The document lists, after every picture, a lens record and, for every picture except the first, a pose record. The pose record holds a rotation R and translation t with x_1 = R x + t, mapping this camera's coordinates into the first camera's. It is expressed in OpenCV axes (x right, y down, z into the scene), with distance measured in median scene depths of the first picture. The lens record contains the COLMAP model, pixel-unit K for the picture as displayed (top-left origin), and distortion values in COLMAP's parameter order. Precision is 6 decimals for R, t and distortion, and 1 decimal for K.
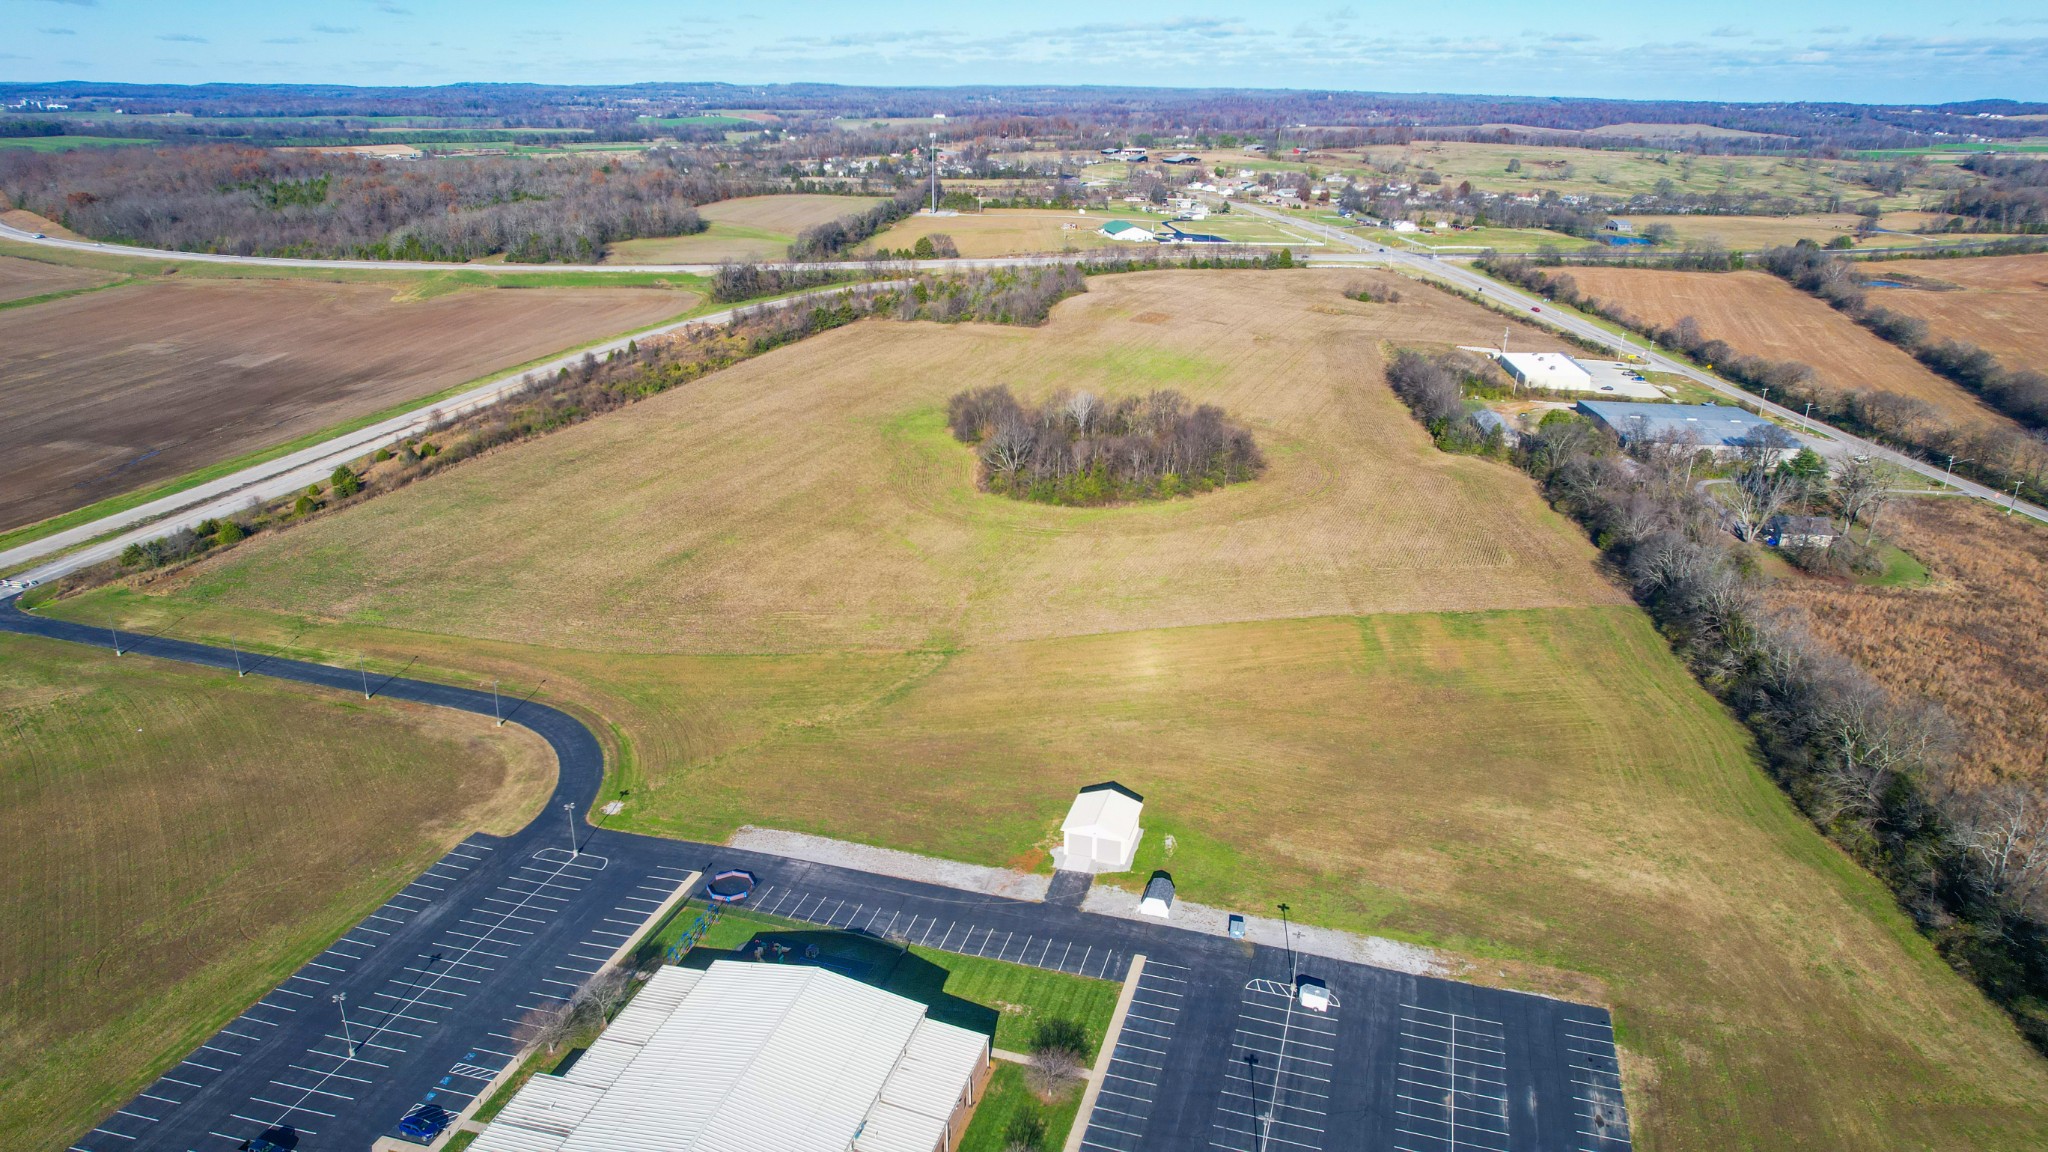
lens RADIAL K [[1312.6, 0, 1028.3], [0, 1312.6, 579.2], [0, 0, 1]] dist [-0.079950, 0.074376]
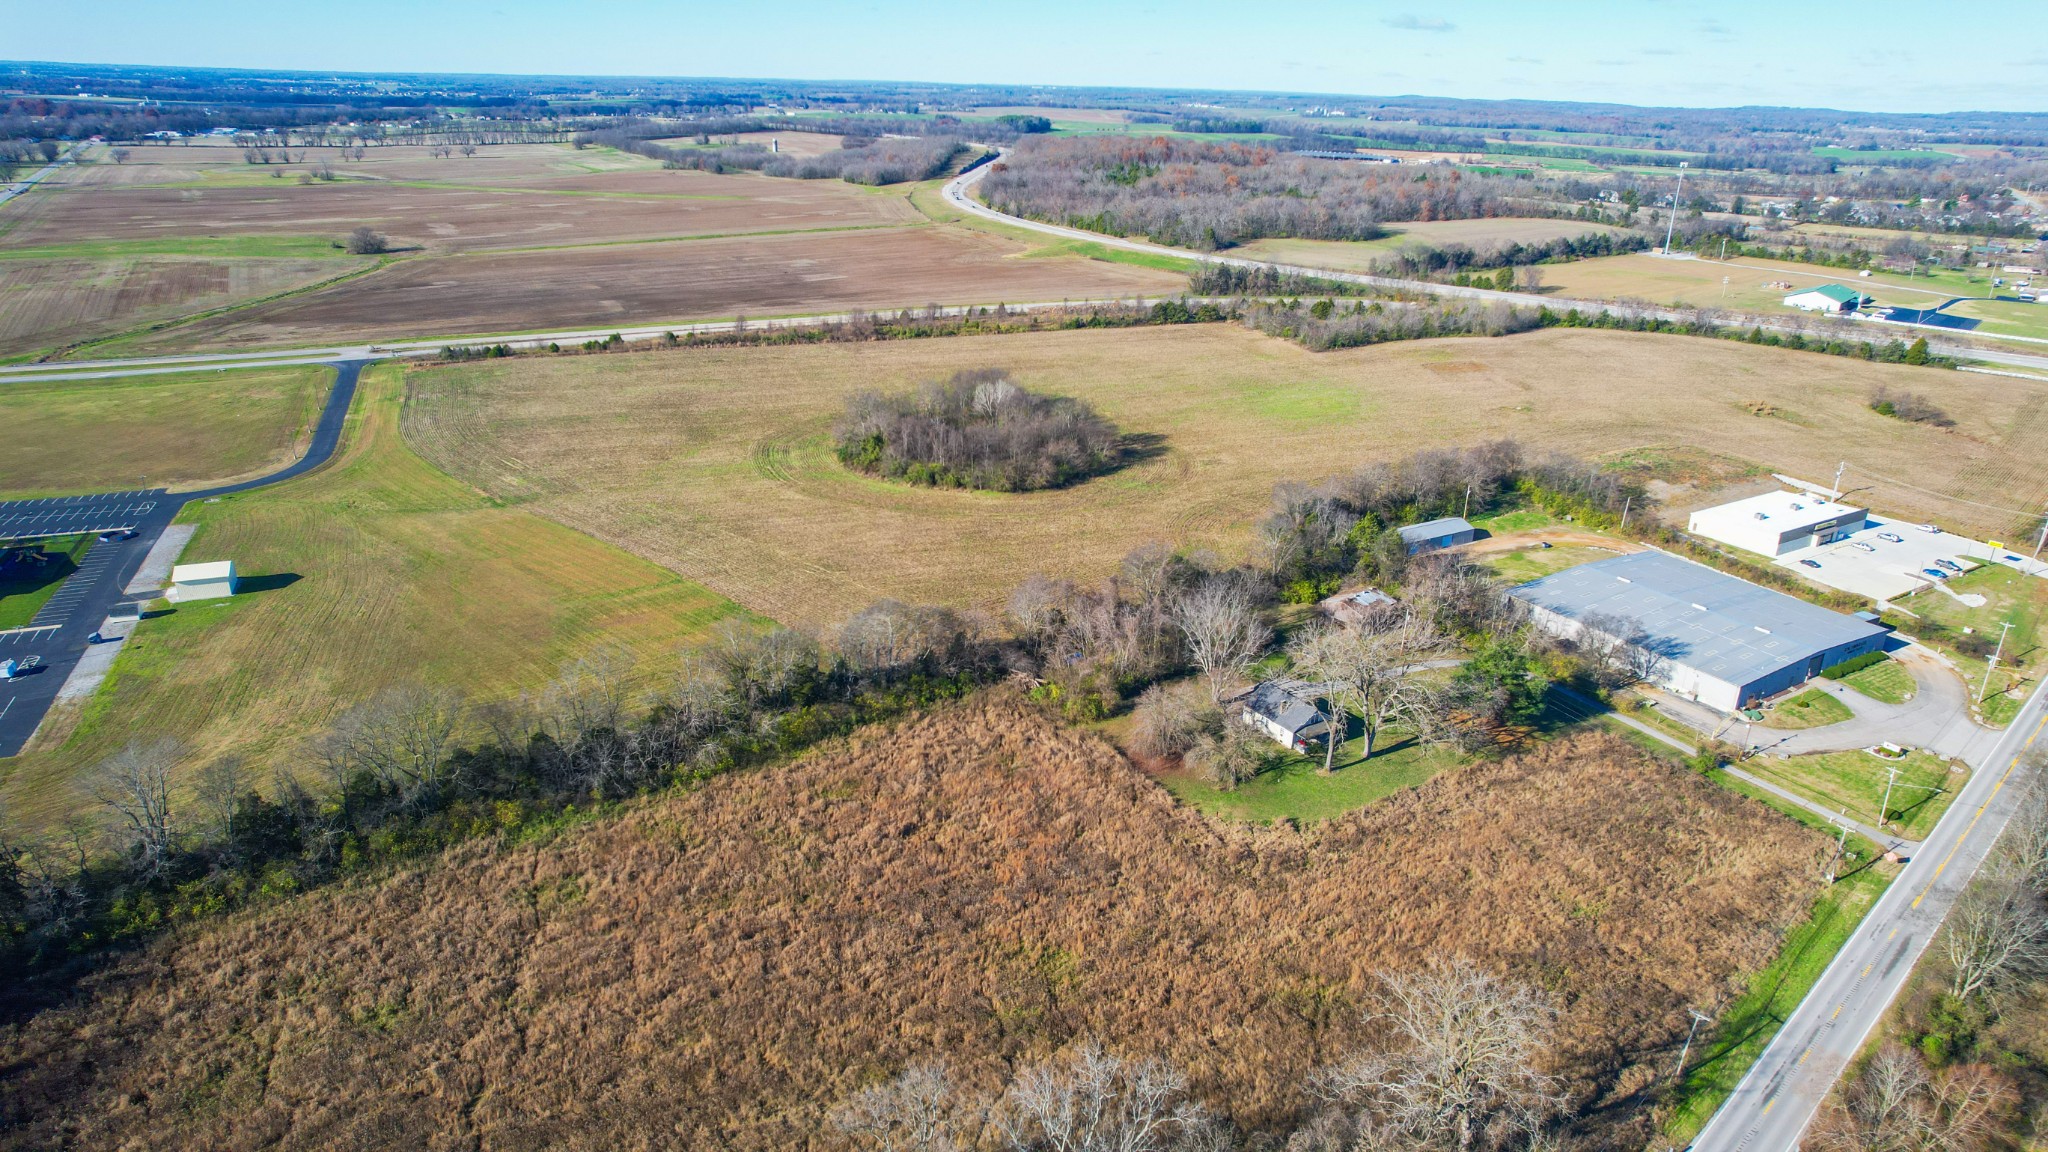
lens RADIAL K [[1312.6, 0, 1028.3], [0, 1312.6, 579.2], [0, 0, 1]] dist [-0.079950, 0.074376]
pose [[0.625802, 0.284496, -0.726247, 0.845500], [-0.295000, 0.948273, 0.117272, -0.125118], [0.722044, 0.140854, 0.677357, 0.351893]]
